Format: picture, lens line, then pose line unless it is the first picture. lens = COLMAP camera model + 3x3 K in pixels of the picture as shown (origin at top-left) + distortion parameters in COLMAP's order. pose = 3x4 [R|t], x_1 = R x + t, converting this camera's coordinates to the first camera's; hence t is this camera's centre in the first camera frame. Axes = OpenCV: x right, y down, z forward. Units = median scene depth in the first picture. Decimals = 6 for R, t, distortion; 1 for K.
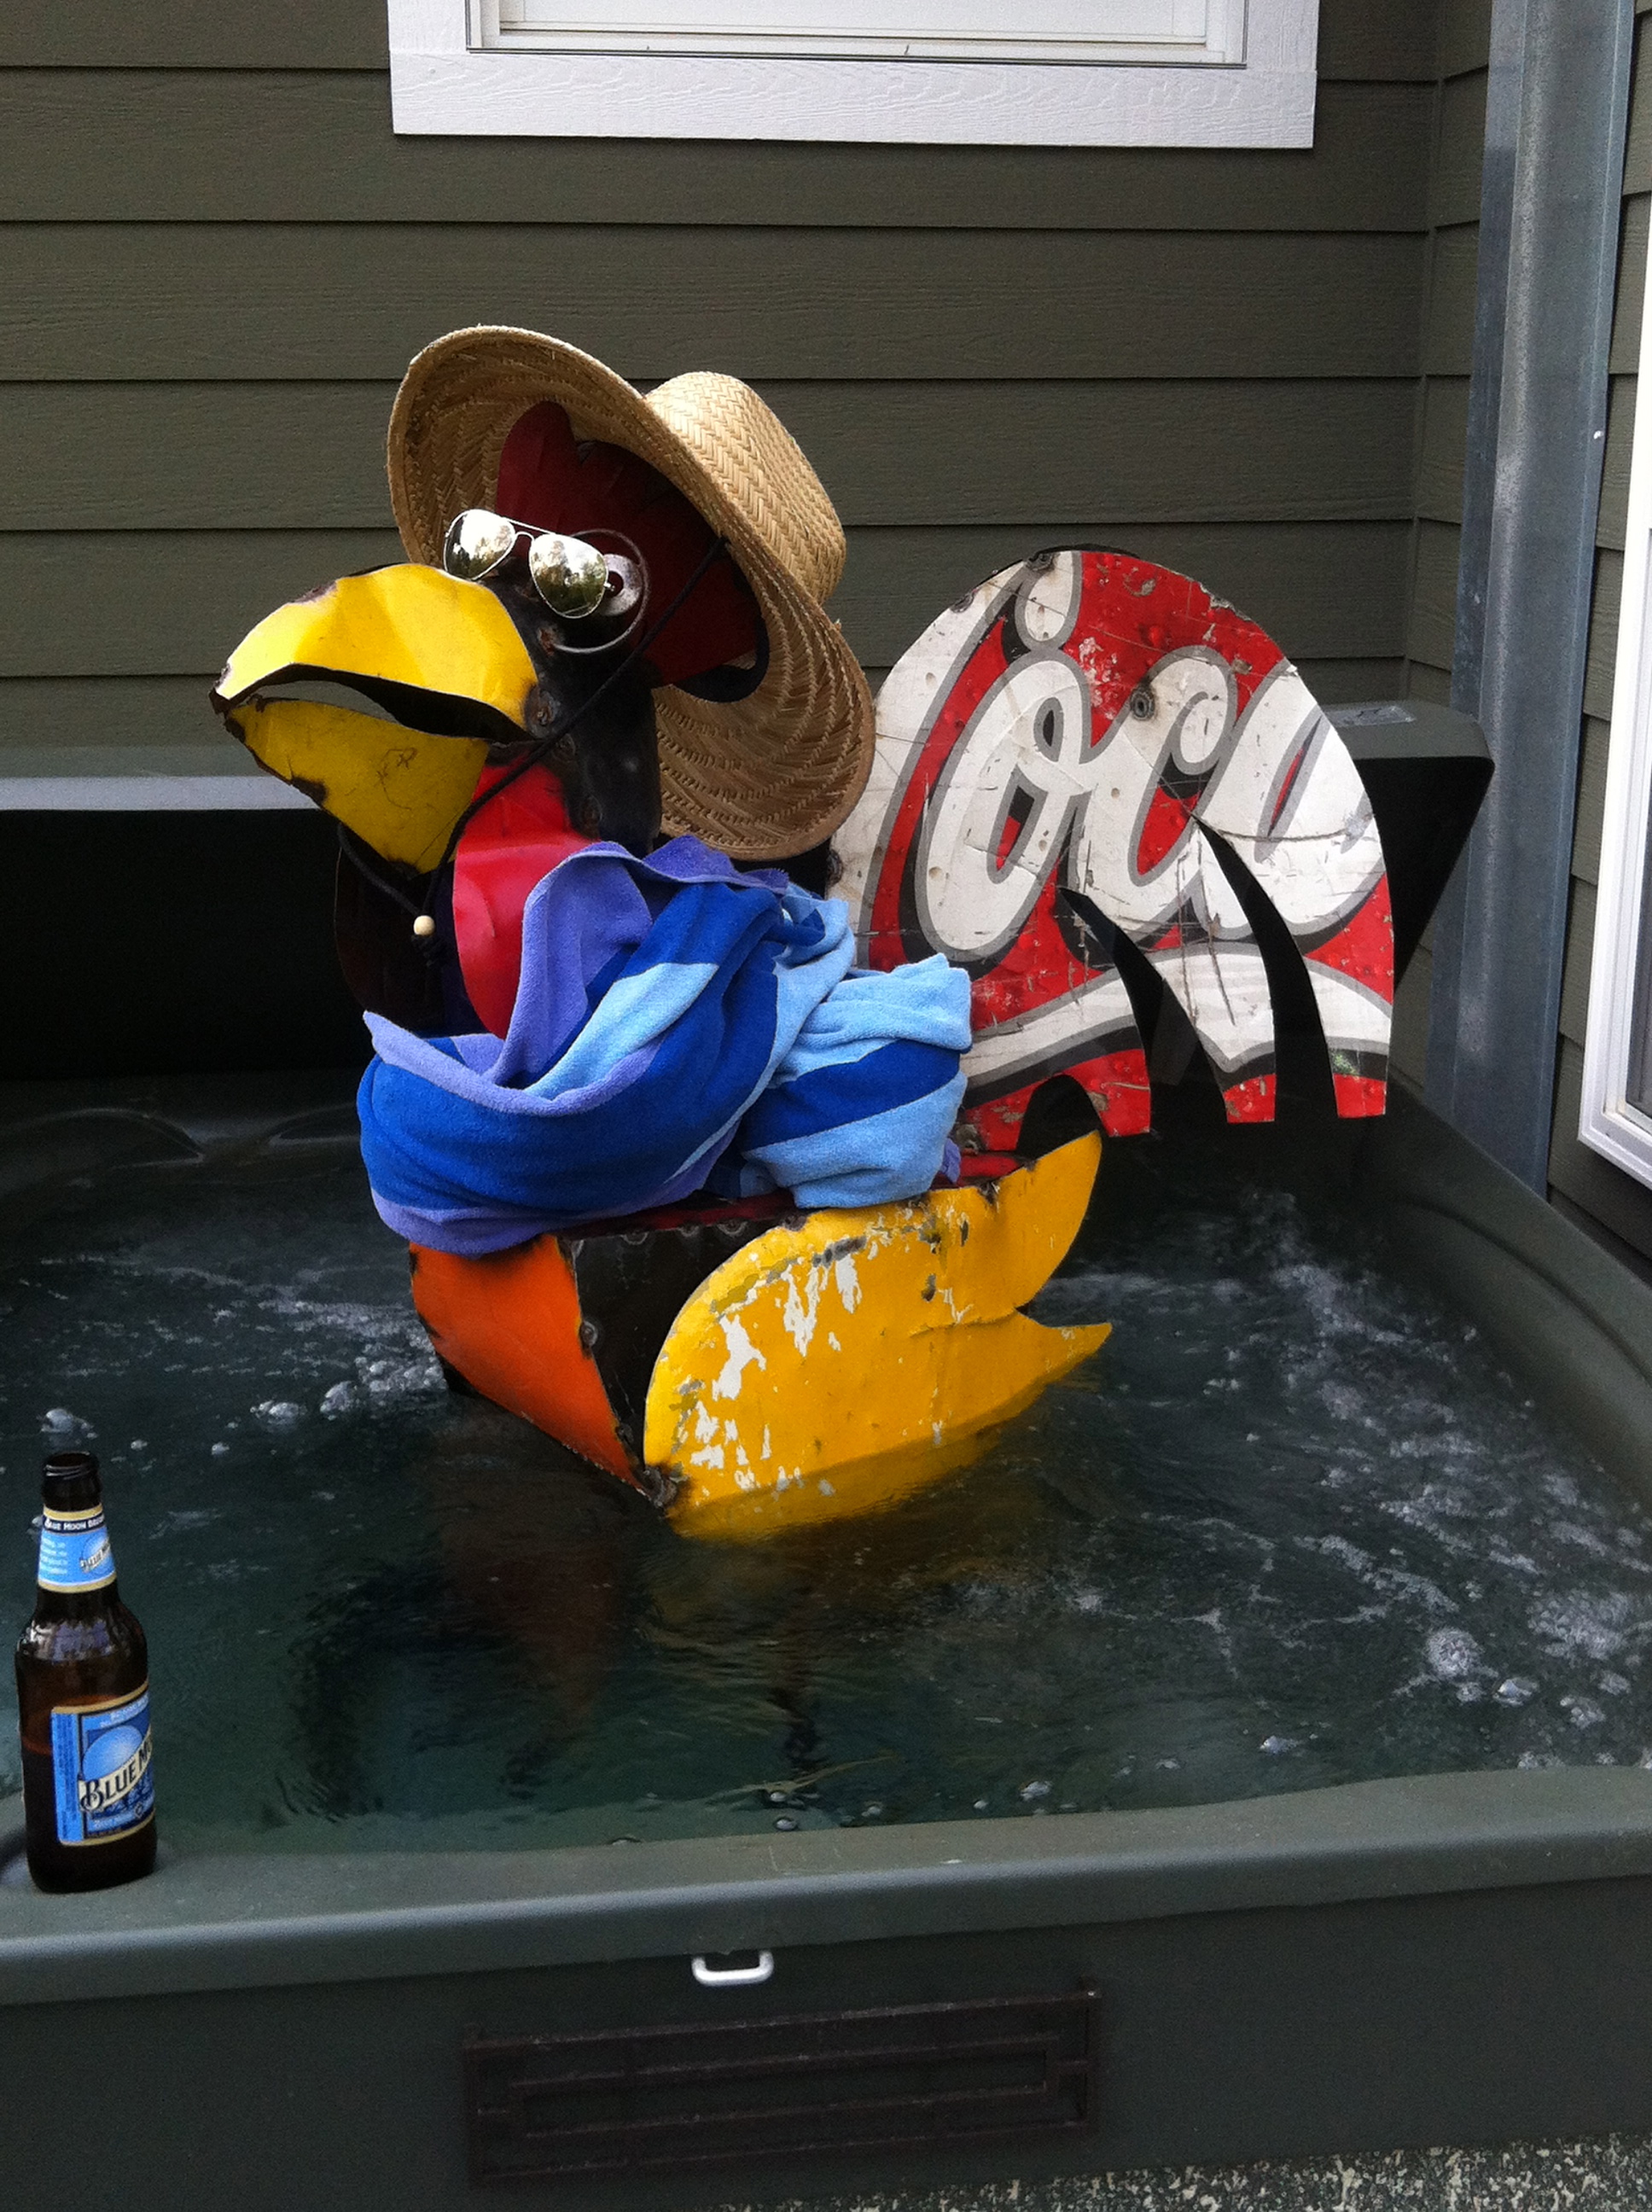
lens RADIAL K [[1911.6, 0, 826.0], [0, 1911.6, 1106.0], [0, 0, 1]] dist [-0.105856, 0.001425]
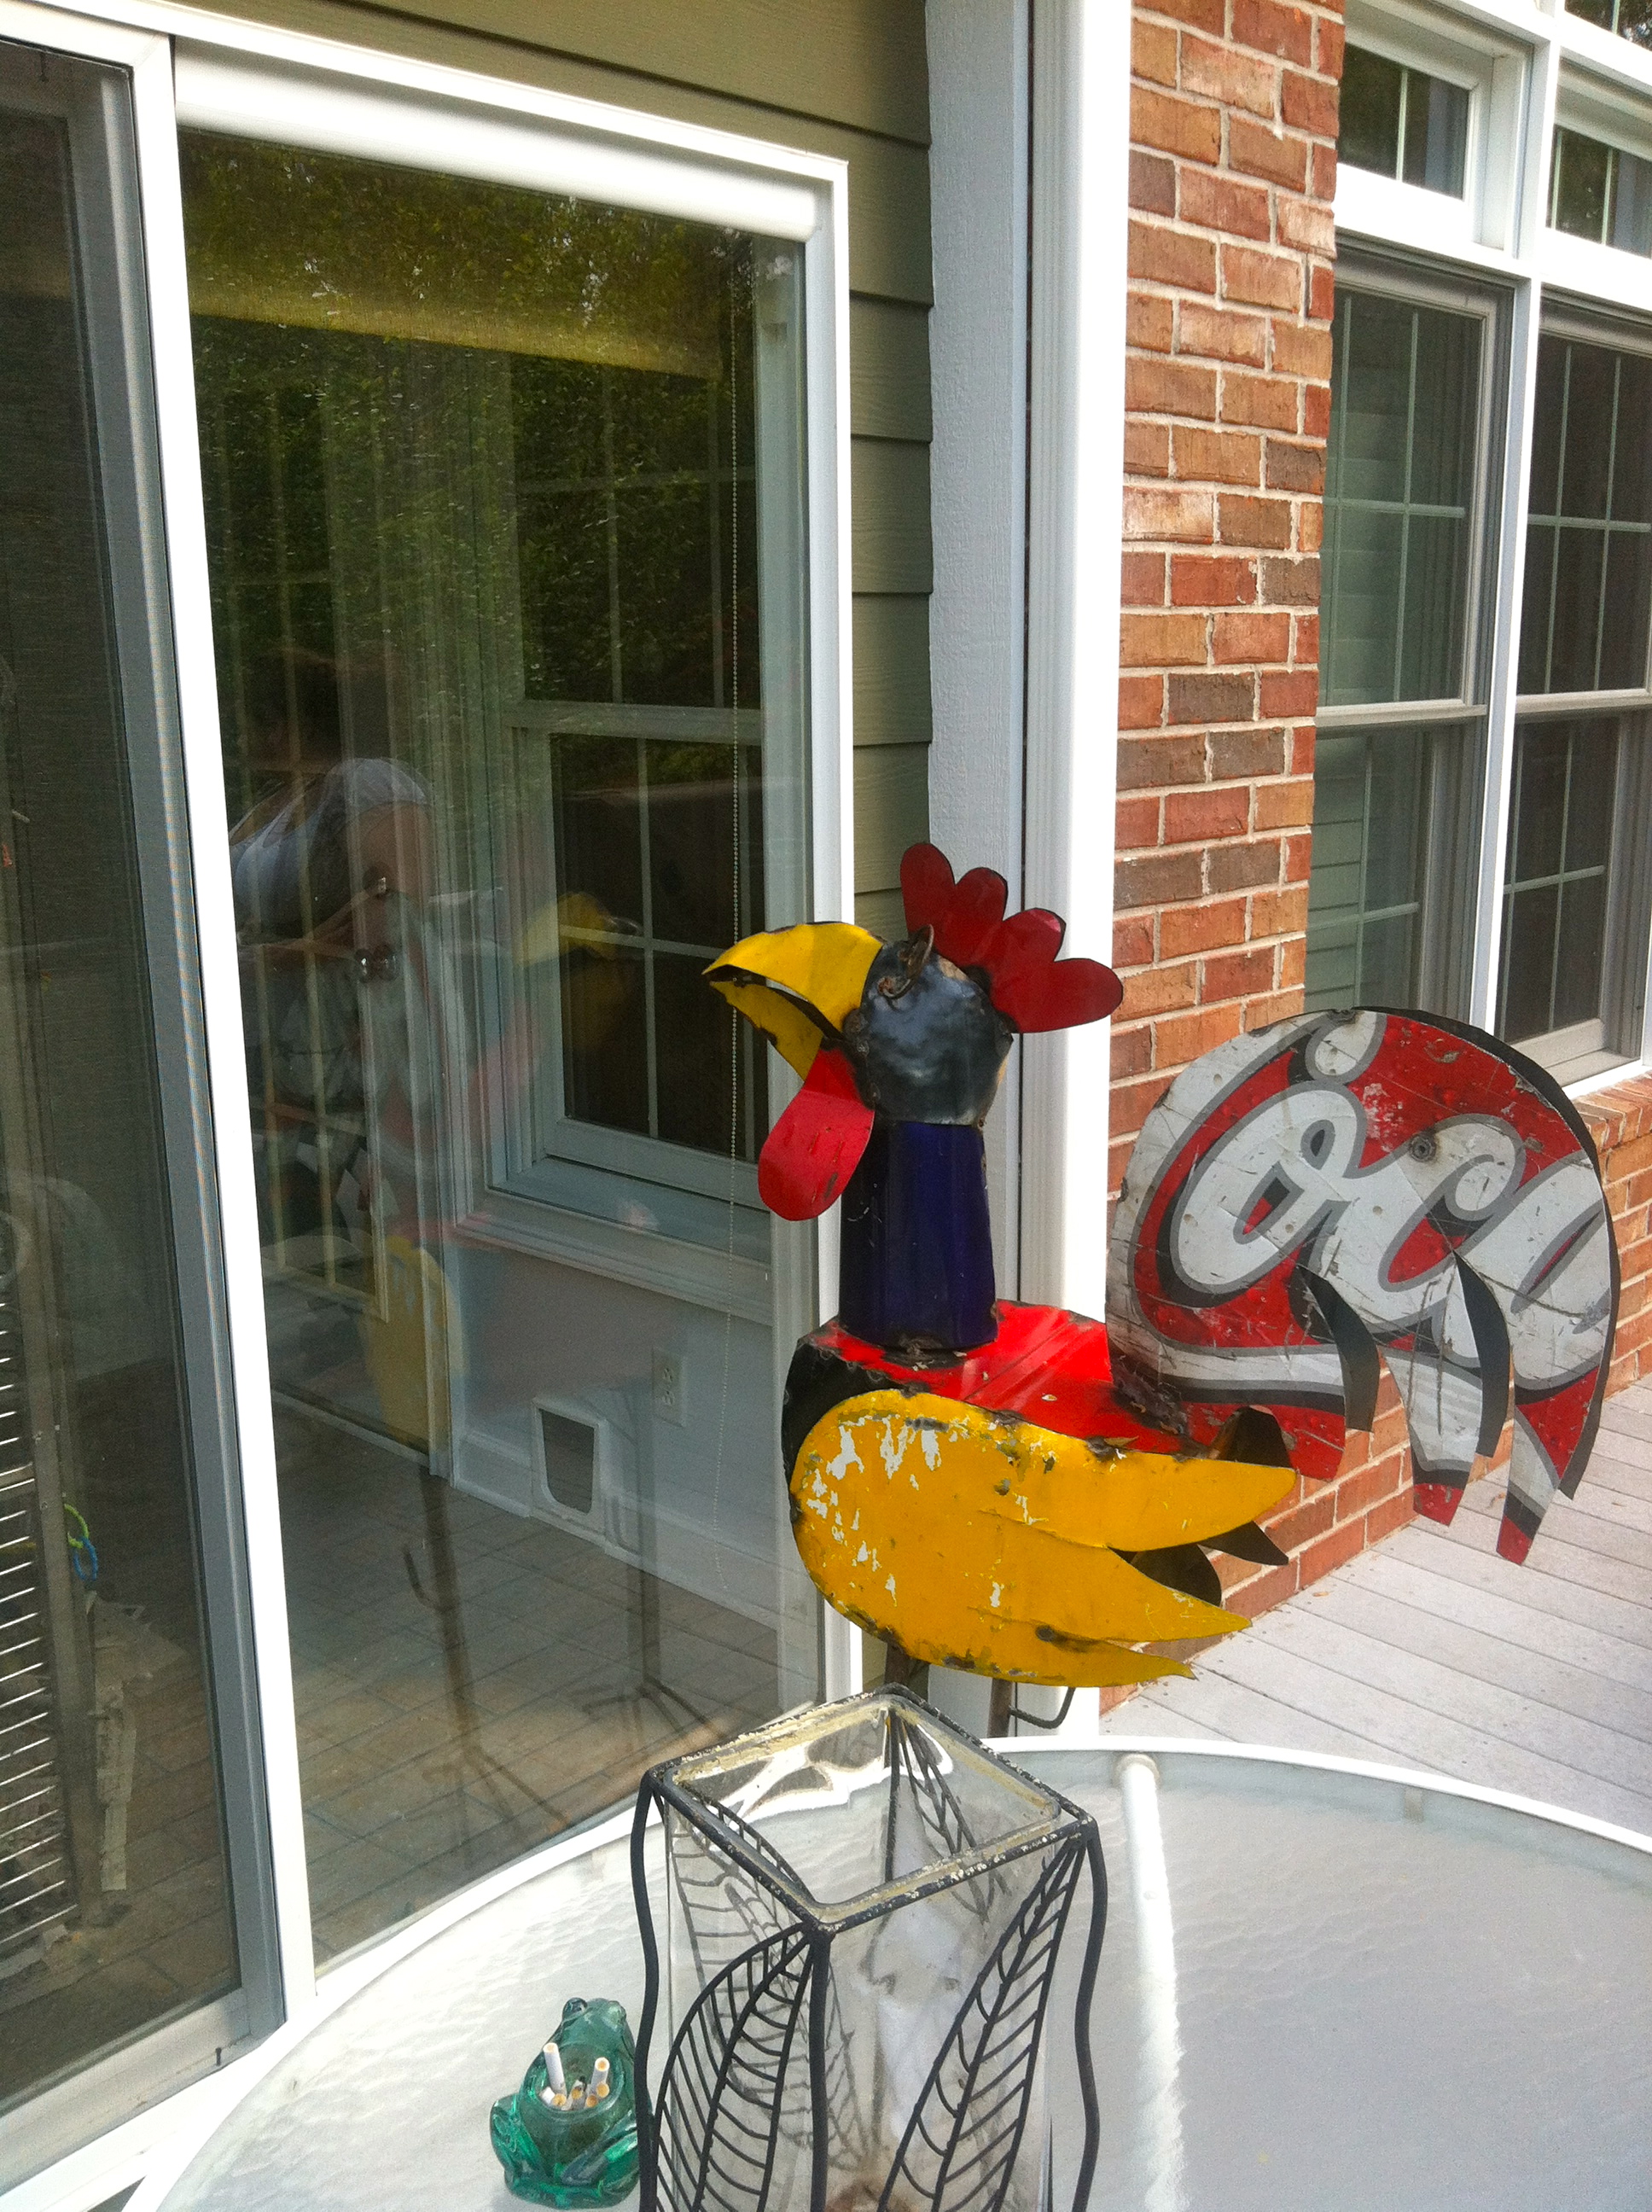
lens RADIAL K [[1911.6, 0, 826.0], [0, 1911.6, 1106.0], [0, 0, 1]] dist [-0.105856, 0.001425]
pose [[0.587644, 0.301186, -0.750974, 0.840392], [-0.326913, 0.937387, 0.120136, -0.259607], [0.740136, 0.174906, 0.649312, -0.056163]]
